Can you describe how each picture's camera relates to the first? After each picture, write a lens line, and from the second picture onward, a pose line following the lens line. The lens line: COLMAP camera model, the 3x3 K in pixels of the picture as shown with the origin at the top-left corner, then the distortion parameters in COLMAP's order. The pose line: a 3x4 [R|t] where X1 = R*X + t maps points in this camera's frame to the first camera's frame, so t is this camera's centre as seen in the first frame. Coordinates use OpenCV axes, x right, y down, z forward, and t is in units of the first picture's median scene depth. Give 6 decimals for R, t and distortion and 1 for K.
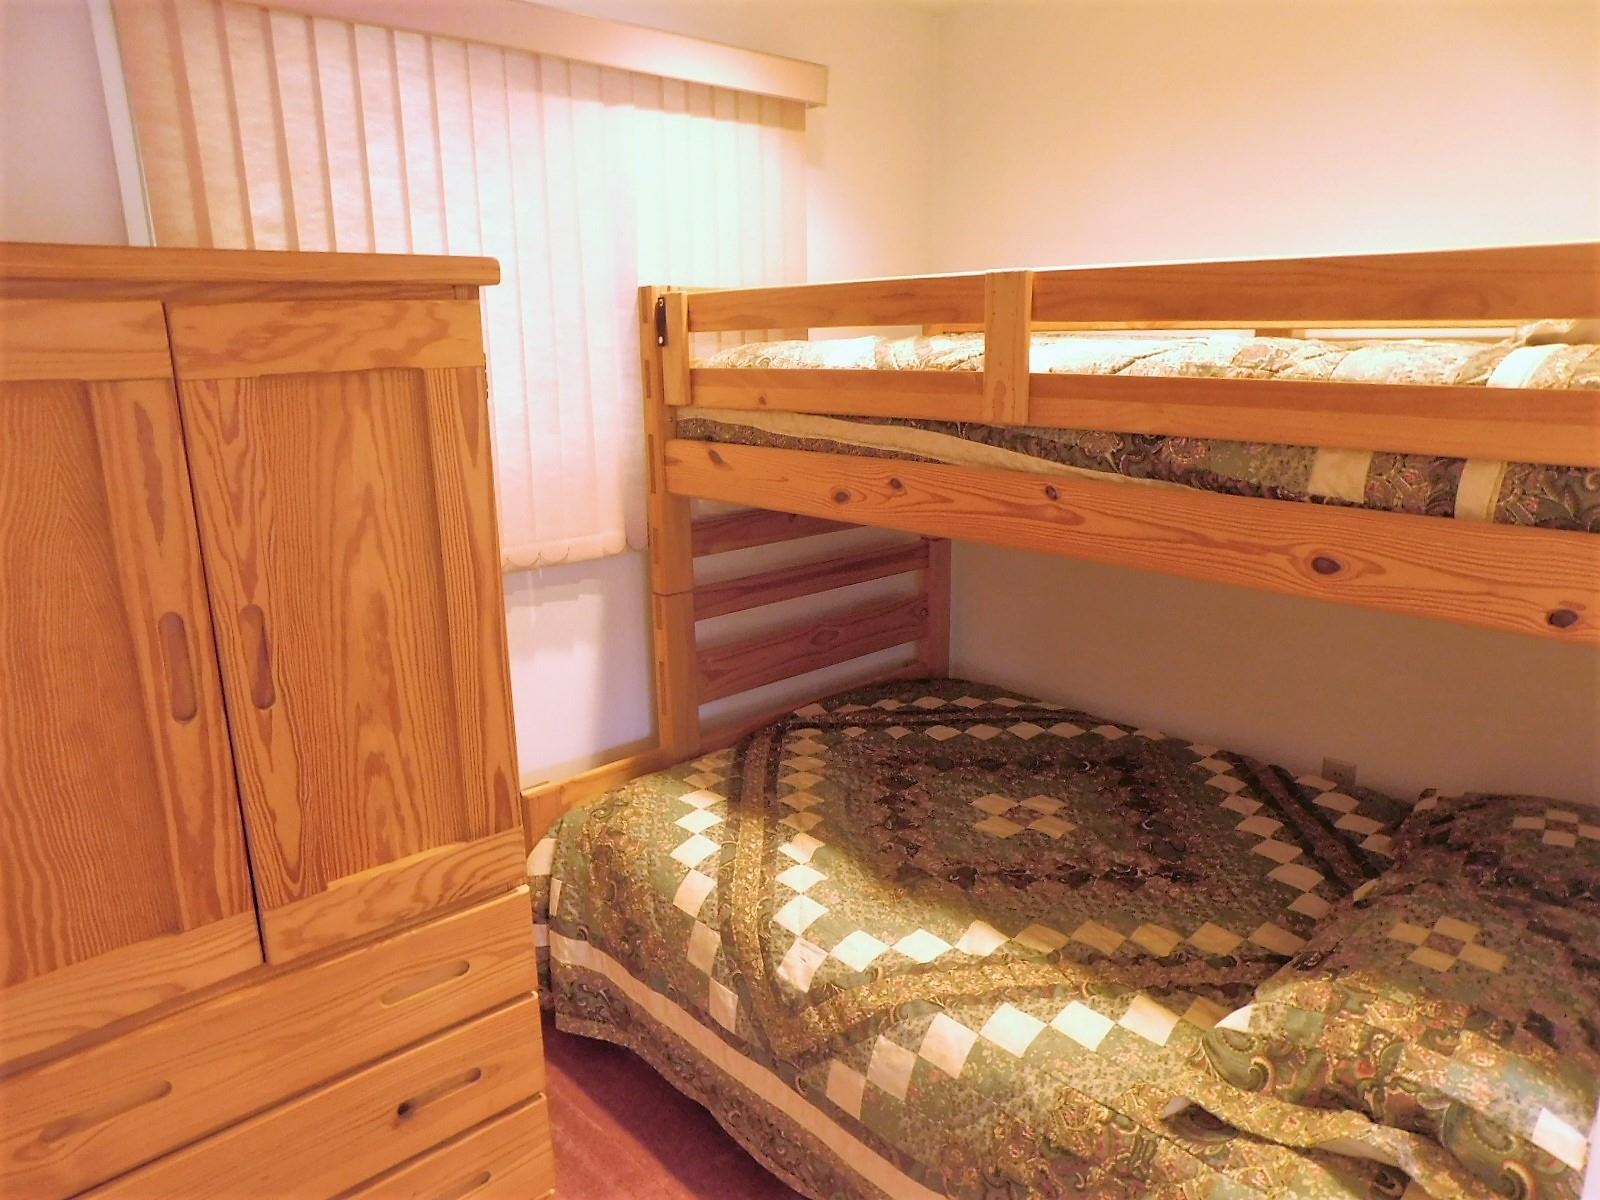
lens RADIAL K [[1067.6, 0, 807.7], [0, 1067.6, 595.3], [0, 0, 1]] dist [-0.062833, 0.040873]
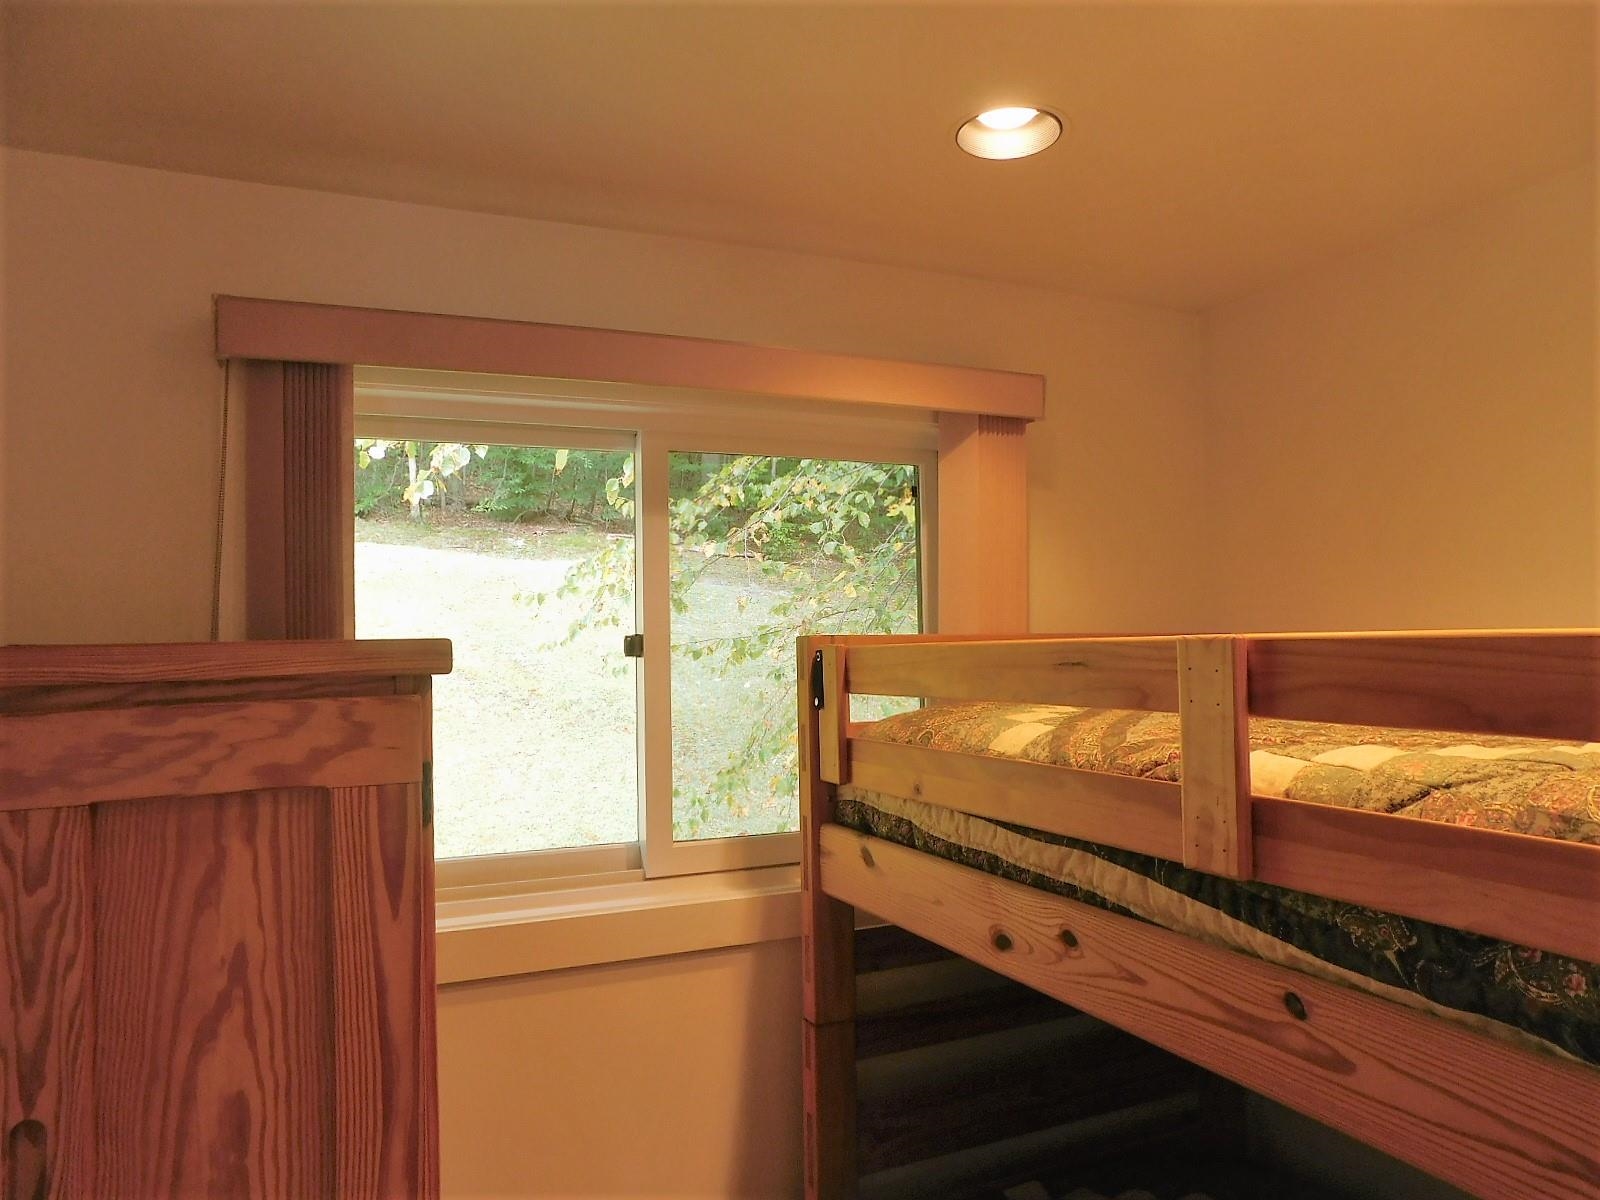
lens RADIAL K [[1067.6, 0, 794.9], [0, 1067.6, 606.1], [0, 0, 1]] dist [-0.062833, 0.040873]
pose [[0.945346, -0.019783, -0.325468, 0.179003], [-0.068544, 0.963798, -0.257672, -0.156488], [0.318783, 0.265898, 0.909767, 0.363399]]
